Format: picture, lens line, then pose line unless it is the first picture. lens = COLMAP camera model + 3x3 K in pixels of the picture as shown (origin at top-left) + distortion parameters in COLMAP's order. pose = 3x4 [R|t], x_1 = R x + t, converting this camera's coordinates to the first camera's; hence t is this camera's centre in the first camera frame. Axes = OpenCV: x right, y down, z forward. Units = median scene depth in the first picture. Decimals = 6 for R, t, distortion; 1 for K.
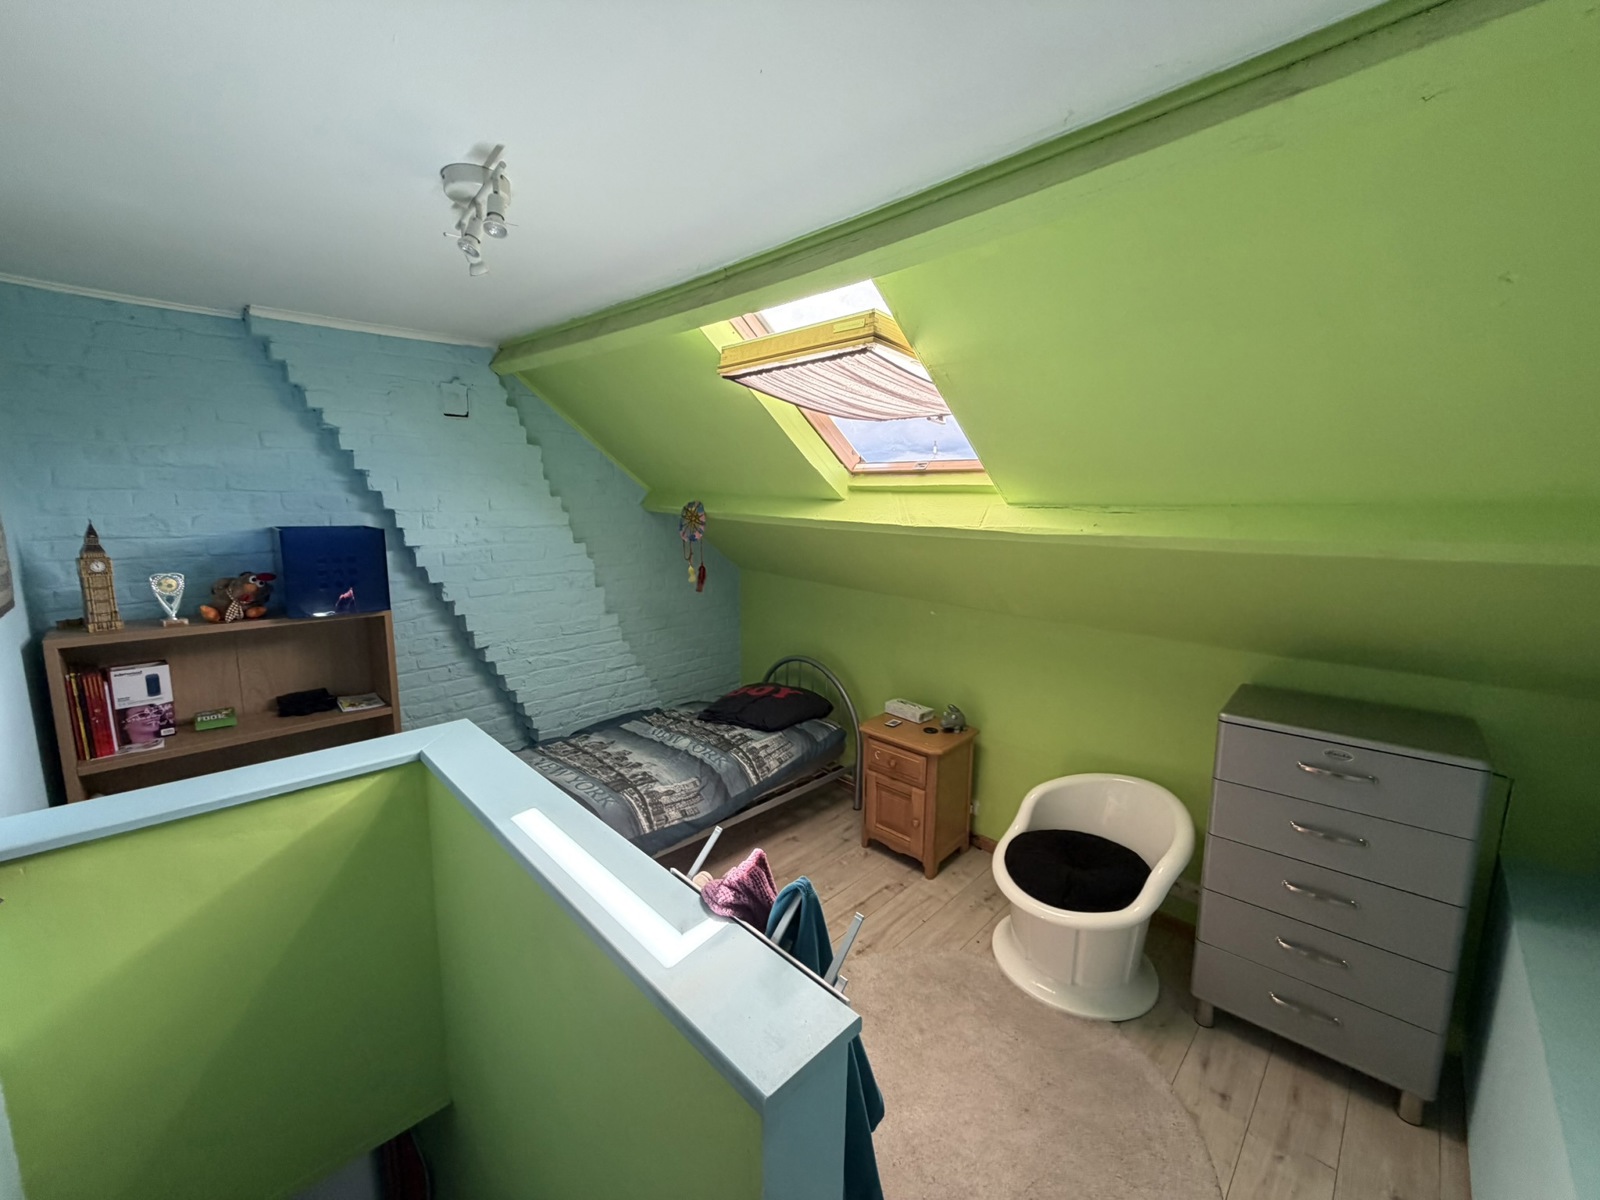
lens RADIAL K [[638.4, 0, 797.3], [0, 638.4, 597.4], [0, 0, 1]] dist [0.001397, -0.000309]
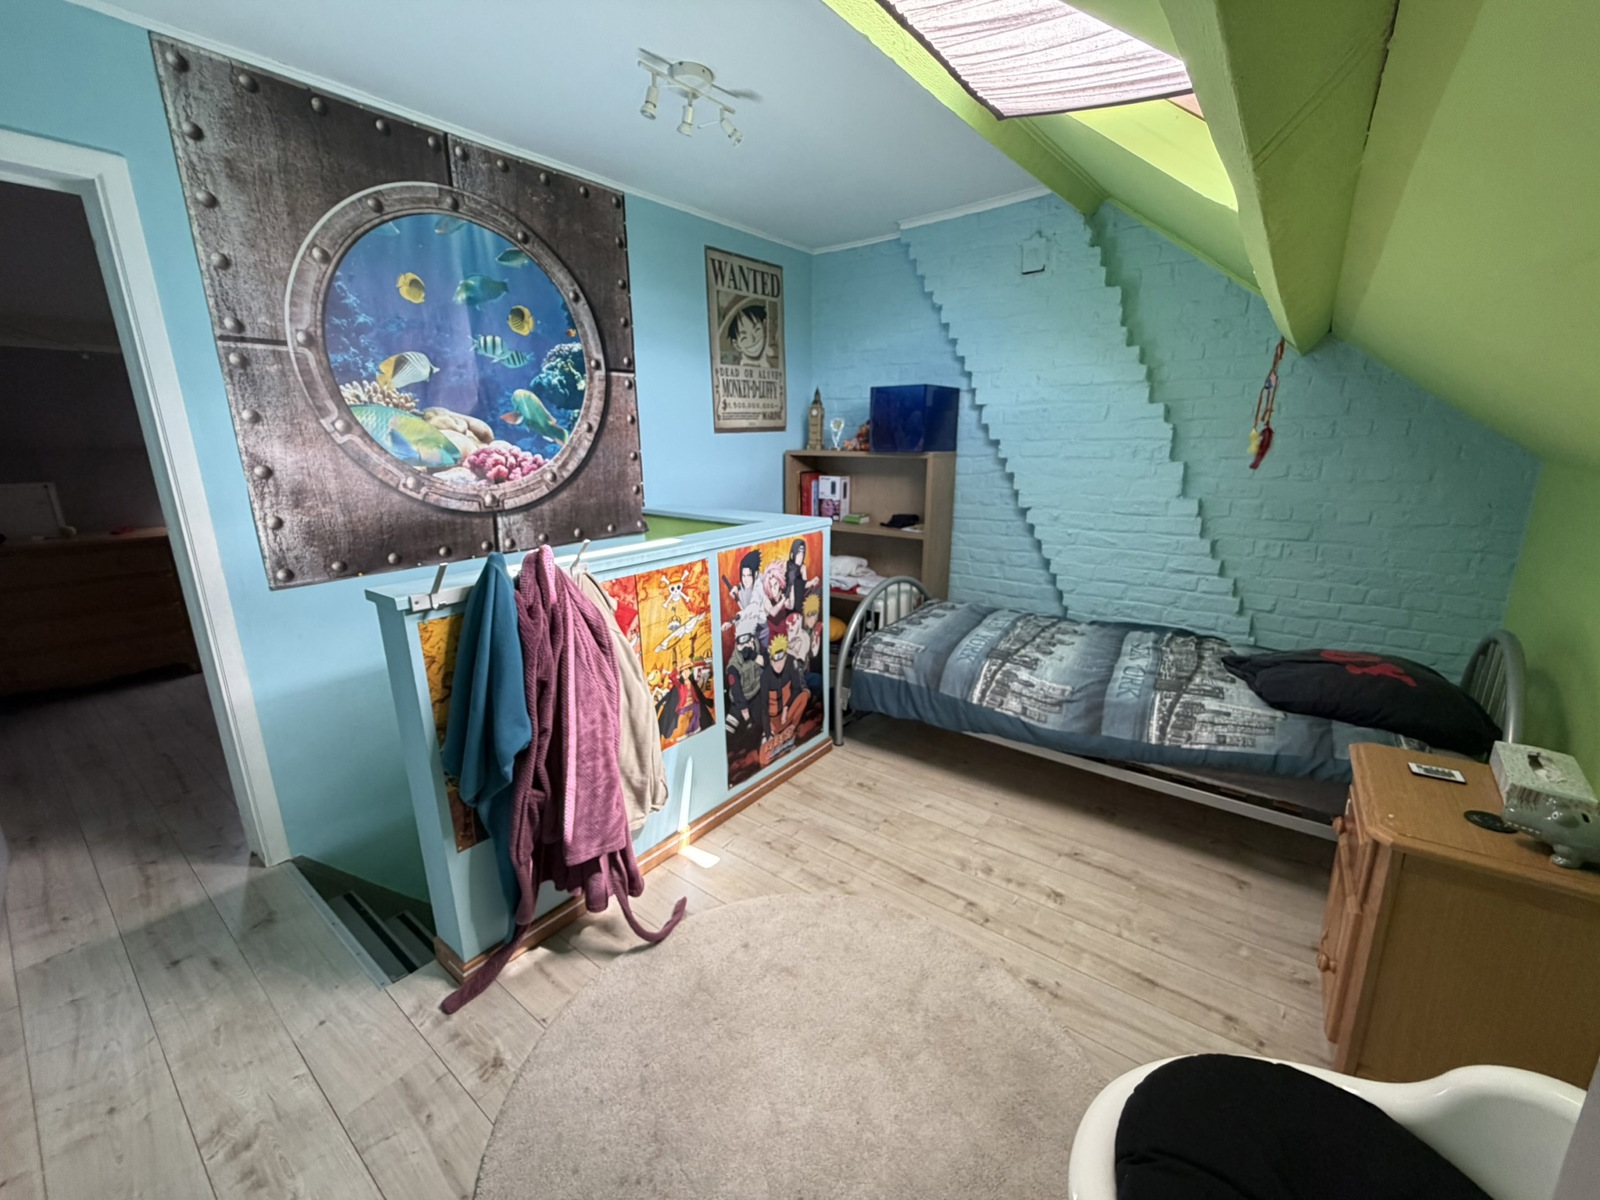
lens RADIAL K [[638.4, 0, 797.3], [0, 638.4, 597.4], [0, 0, 1]] dist [0.001397, -0.000309]
pose [[0.126147, 0.231488, -0.964624, 0.493947], [-0.144799, 0.966275, 0.212948, 0.052492], [0.981387, 0.112814, 0.155412, 0.496595]]
